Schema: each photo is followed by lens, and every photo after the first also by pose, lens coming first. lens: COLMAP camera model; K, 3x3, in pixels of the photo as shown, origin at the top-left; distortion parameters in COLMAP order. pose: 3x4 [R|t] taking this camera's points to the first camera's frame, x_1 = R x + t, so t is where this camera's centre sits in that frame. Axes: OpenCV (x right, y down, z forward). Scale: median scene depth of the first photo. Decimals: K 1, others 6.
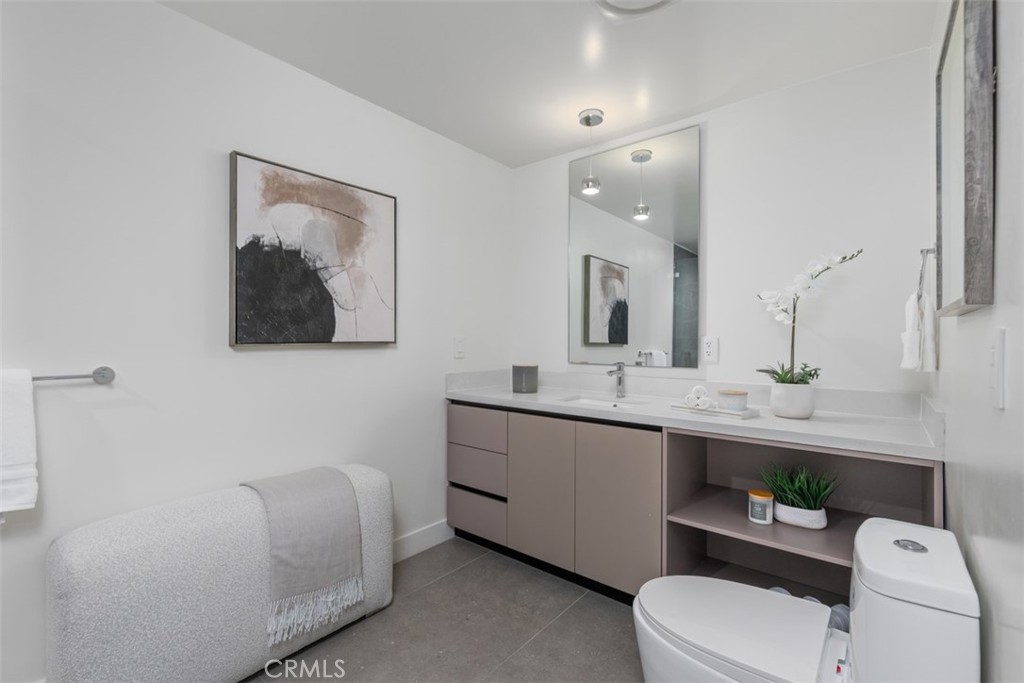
lens RADIAL K [[446.7, 0, 513.4], [0, 446.7, 343.4], [0, 0, 1]] dist [-0.004570, -0.001203]
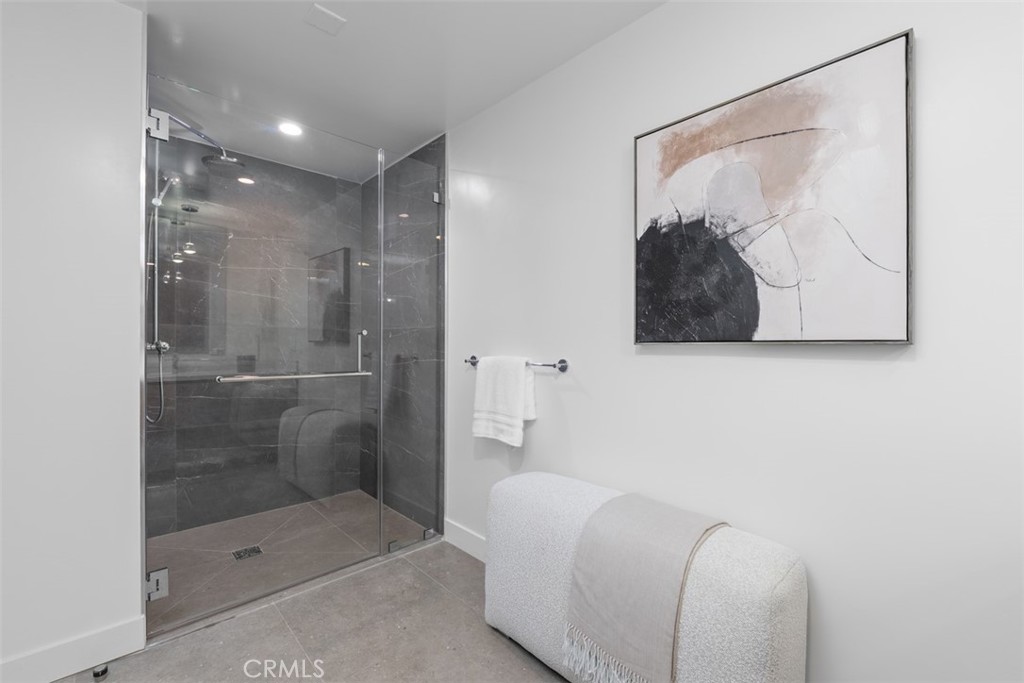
lens RADIAL K [[446.7, 0, 511.9], [0, 446.7, 339.0], [0, 0, 1]] dist [-0.004570, -0.001203]
pose [[-0.150044, 0.000179, -0.988679, 0.306689], [-0.001991, 0.999998, 0.000483, -0.005171], [0.988677, 0.002041, -0.150043, 0.791296]]
